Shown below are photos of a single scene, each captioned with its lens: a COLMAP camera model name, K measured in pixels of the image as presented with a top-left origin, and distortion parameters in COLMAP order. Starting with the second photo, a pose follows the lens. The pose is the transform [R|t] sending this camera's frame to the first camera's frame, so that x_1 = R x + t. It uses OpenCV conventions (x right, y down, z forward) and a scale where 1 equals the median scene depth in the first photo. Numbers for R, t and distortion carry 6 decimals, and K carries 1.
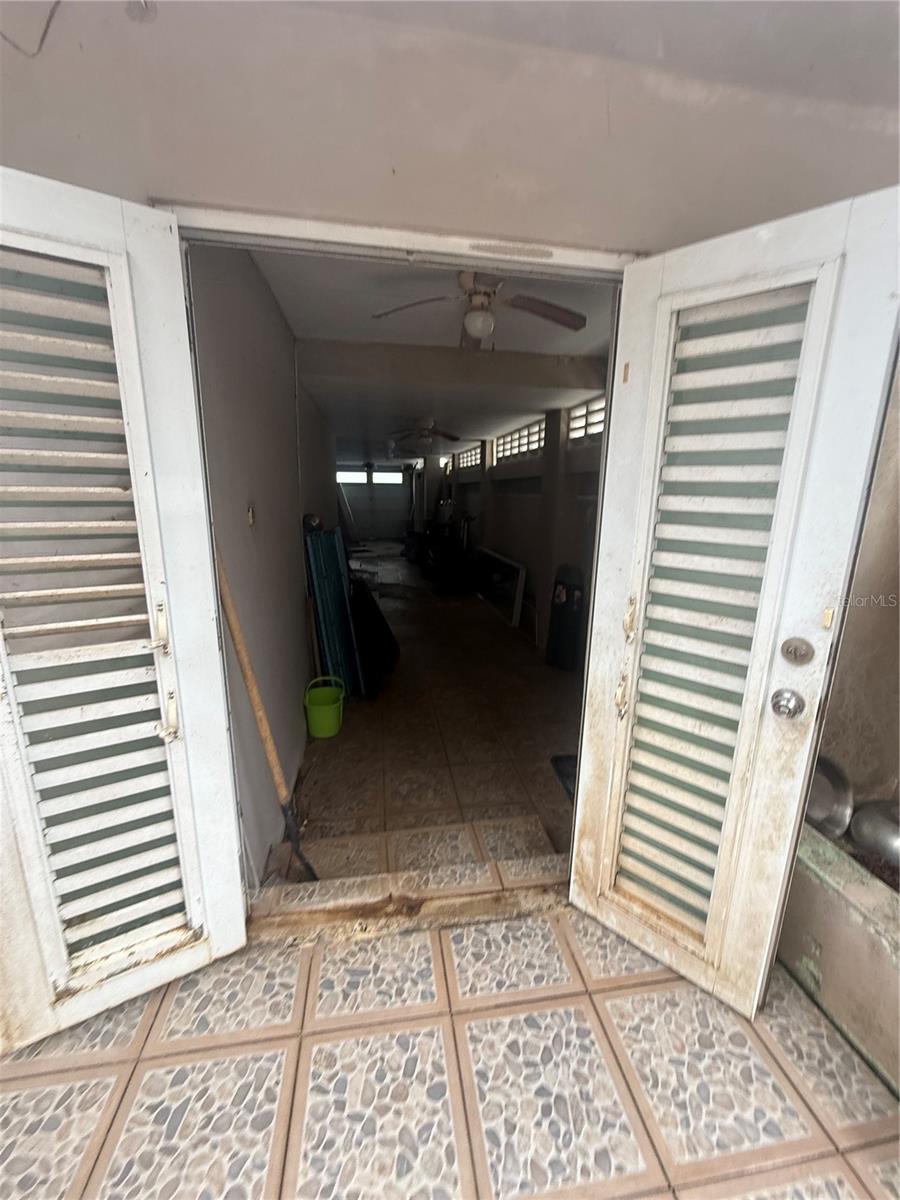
lens RADIAL K [[480.8, 0, 448.4], [0, 480.8, 591.3], [0, 0, 1]] dist [0.001088, -0.000010]
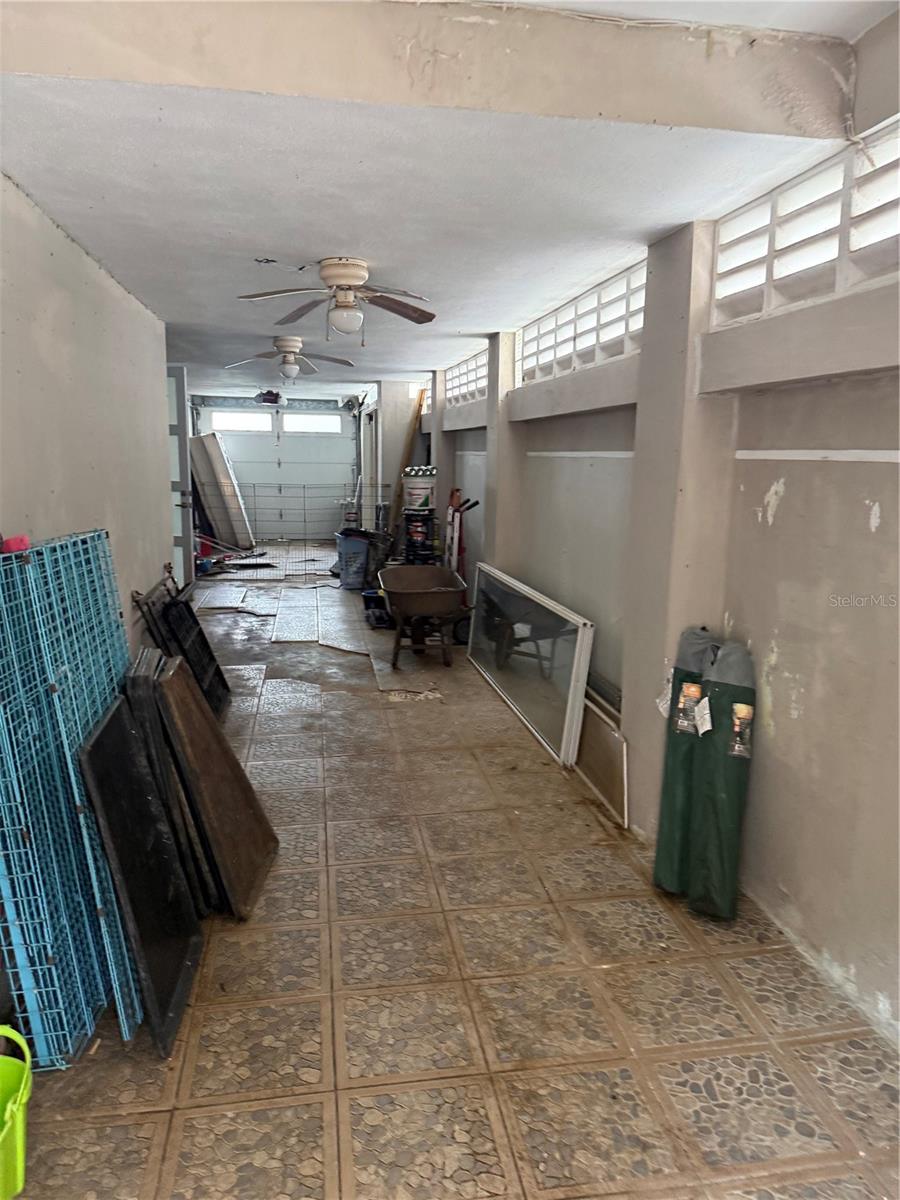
lens RADIAL K [[831.8, 0, 445.8], [0, 831.8, 599.2], [0, 0, 1]] dist [0.049990, -0.058531]
pose [[0.999957, -0.002115, 0.009080, 0.023794], [0.002382, 0.999562, -0.029515, -0.046420], [-0.009013, 0.029535, 0.999523, 0.256542]]
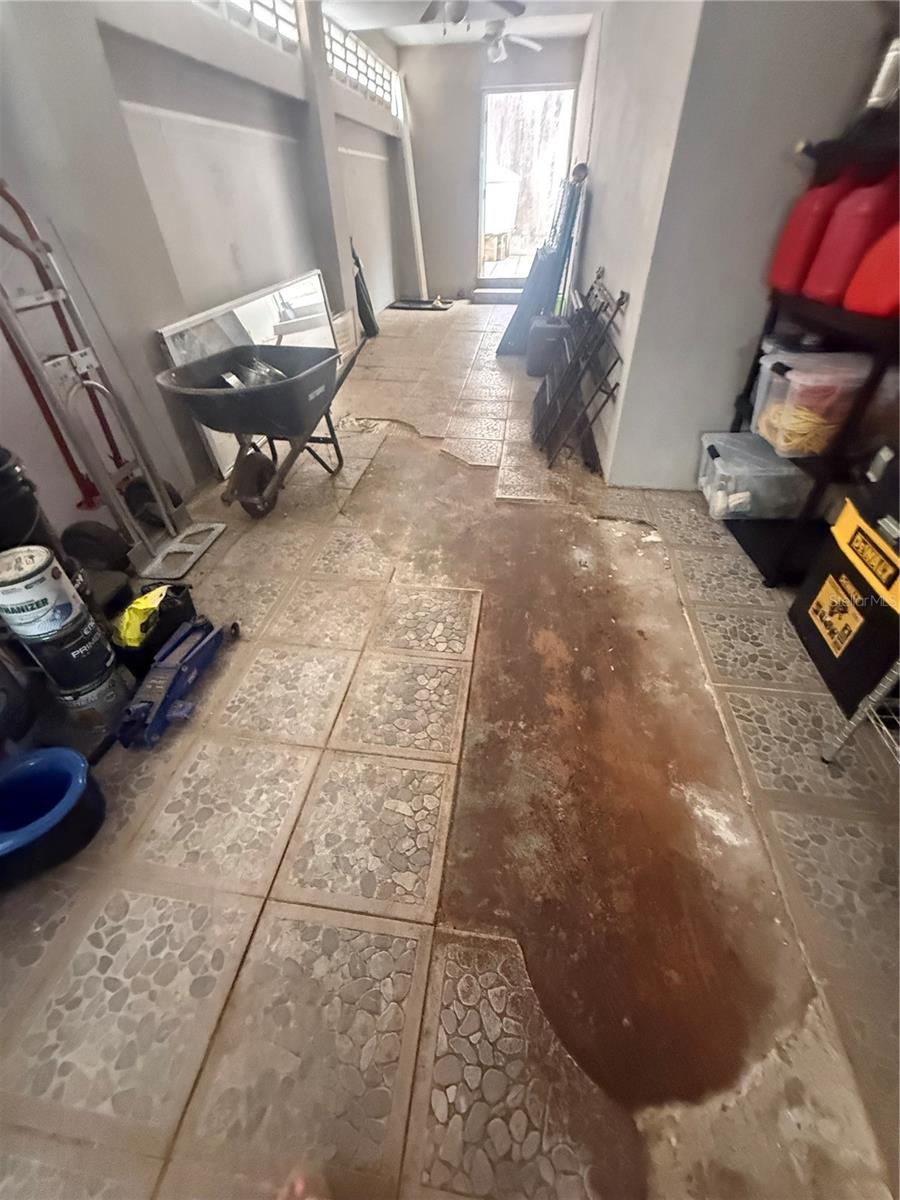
lens RADIAL K [[480.8, 0, 448.0], [0, 480.8, 597.7], [0, 0, 1]] dist [0.001088, -0.000010]
pose [[-0.959933, -0.172972, 0.220474, -0.178686], [0.070627, 0.612032, 0.787673, -0.216078], [-0.271183, 0.771685, -0.575294, 1.232785]]
